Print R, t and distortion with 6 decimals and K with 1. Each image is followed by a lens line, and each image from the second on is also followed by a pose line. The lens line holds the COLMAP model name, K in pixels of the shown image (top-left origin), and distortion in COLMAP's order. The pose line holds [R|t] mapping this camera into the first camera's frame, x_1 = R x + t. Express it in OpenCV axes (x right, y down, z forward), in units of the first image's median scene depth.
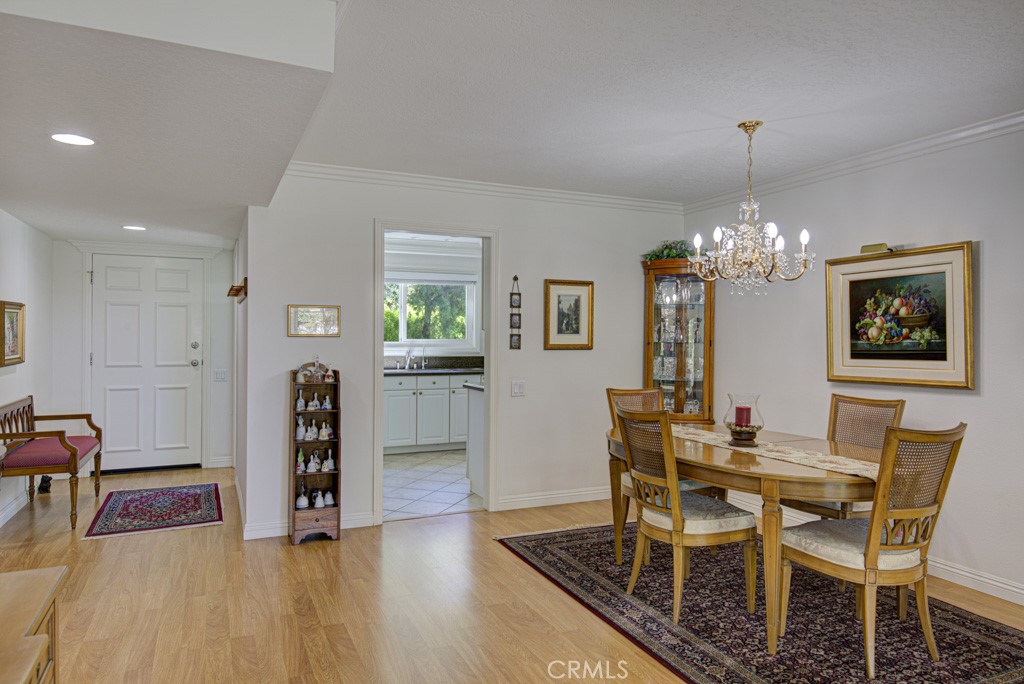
lens RADIAL K [[671.7, 0, 516.4], [0, 671.7, 337.6], [0, 0, 1]] dist [-0.003346, 0.003987]
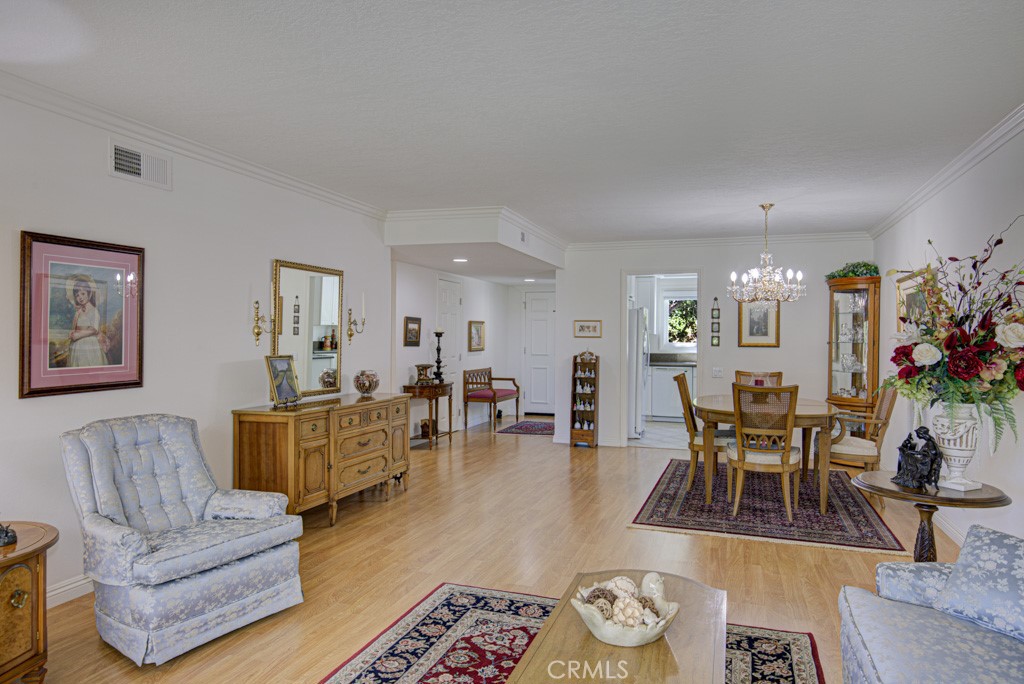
lens RADIAL K [[671.7, 0, 517.9], [0, 671.7, 343.0], [0, 0, 1]] dist [-0.003346, 0.003987]
pose [[0.721380, 0.004847, -0.692522, 0.732194], [-0.007650, 0.999970, -0.000970, 0.015172], [0.692497, 0.005997, 0.721396, -0.394428]]
